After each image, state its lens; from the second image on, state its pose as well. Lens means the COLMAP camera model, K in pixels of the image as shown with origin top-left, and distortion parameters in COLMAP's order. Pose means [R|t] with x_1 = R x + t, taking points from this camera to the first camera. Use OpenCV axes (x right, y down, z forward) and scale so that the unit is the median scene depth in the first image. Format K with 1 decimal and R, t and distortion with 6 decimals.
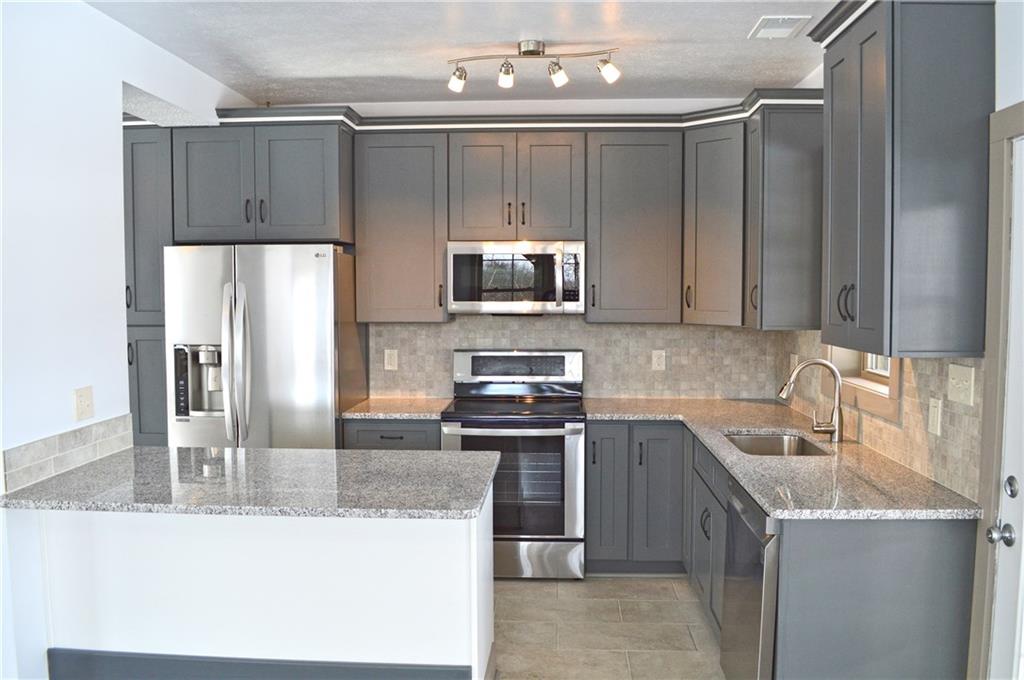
lens RADIAL K [[862.1, 0, 499.5], [0, 862.1, 341.8], [0, 0, 1]] dist [-0.062648, -0.003832]
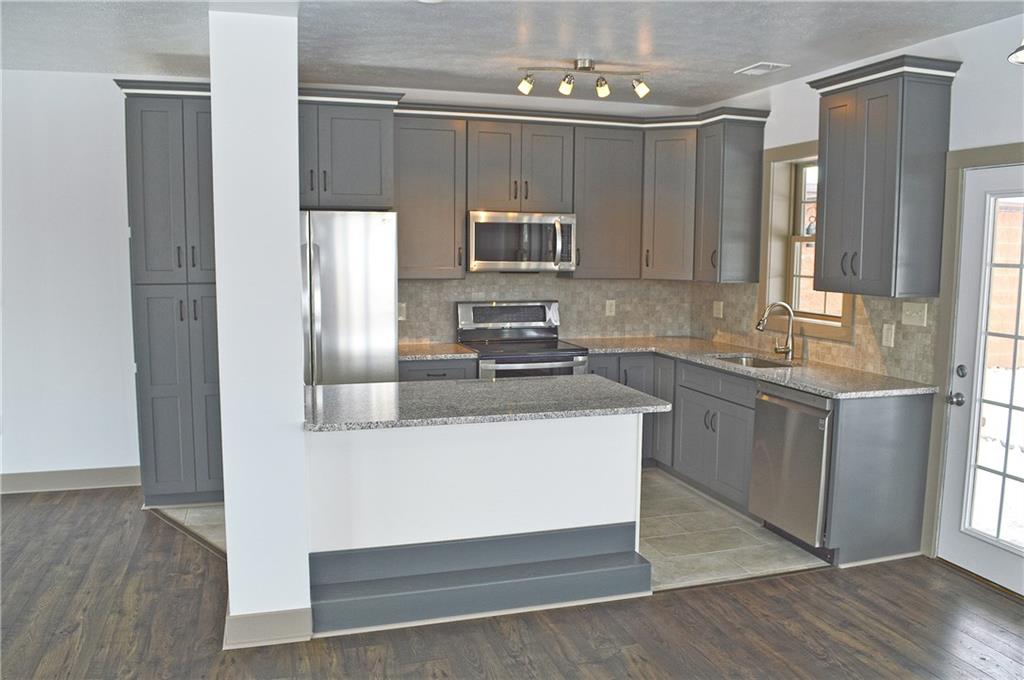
lens RADIAL K [[862.1, 0, 499.5], [0, 862.1, 341.8], [0, 0, 1]] dist [-0.062648, -0.003832]
pose [[0.931625, -0.031147, 0.362085, -0.478464], [0.014019, 0.998659, 0.049835, 0.006321], [-0.363152, -0.041352, 0.930812, -0.145721]]
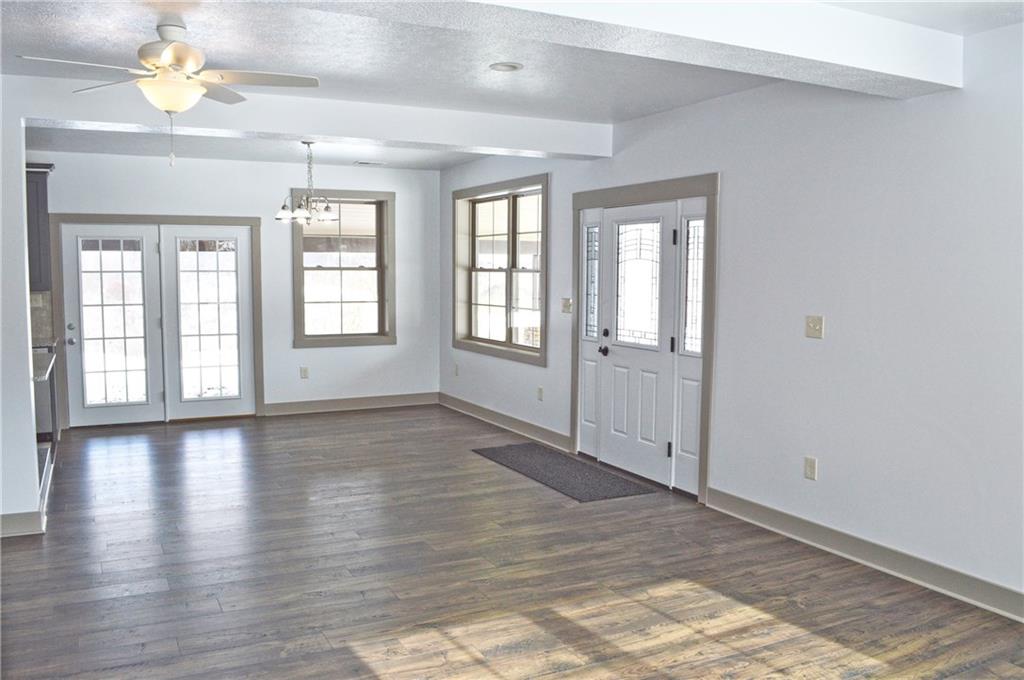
lens RADIAL K [[862.1, 0, 499.5], [0, 862.1, 341.8], [0, 0, 1]] dist [-0.062648, -0.003832]
pose [[-0.525524, -0.073068, 0.847635, -1.676289], [0.048533, 0.992108, 0.115612, -0.041059], [-0.849393, 0.101896, -0.517831, 0.688451]]
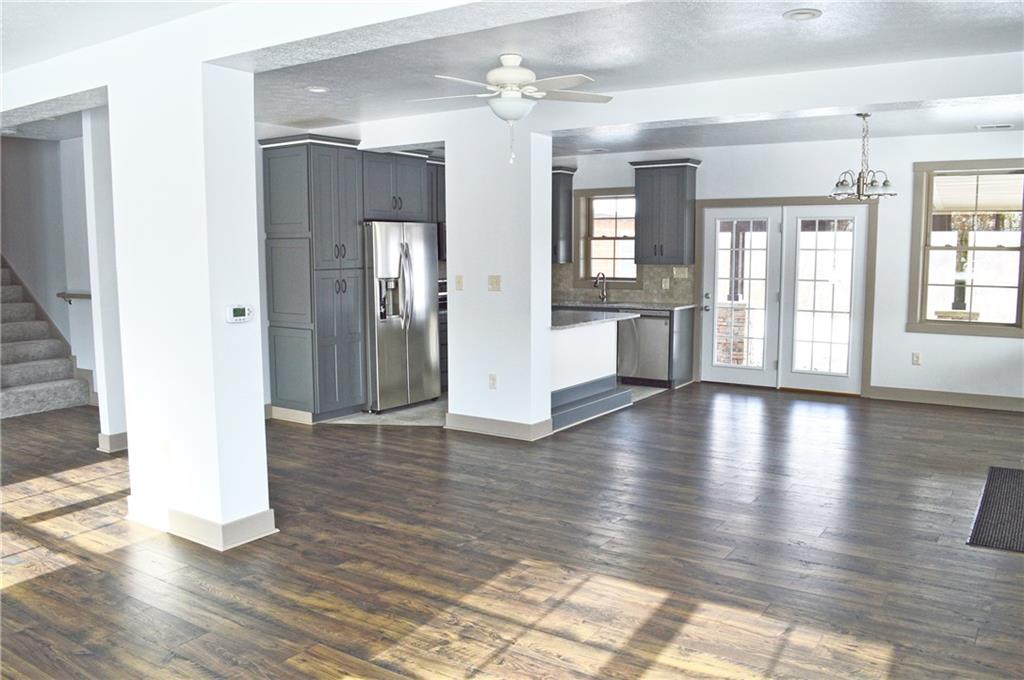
lens RADIAL K [[845.6, 0, 514.2], [0, 845.6, 353.3], [0, 0, 1]] dist [-0.096075, -0.002468]
pose [[0.496213, -0.108047, 0.861451, -1.736943], [0.055532, 0.994144, 0.092703, 0.011860], [-0.866423, 0.001837, 0.499307, -0.102345]]
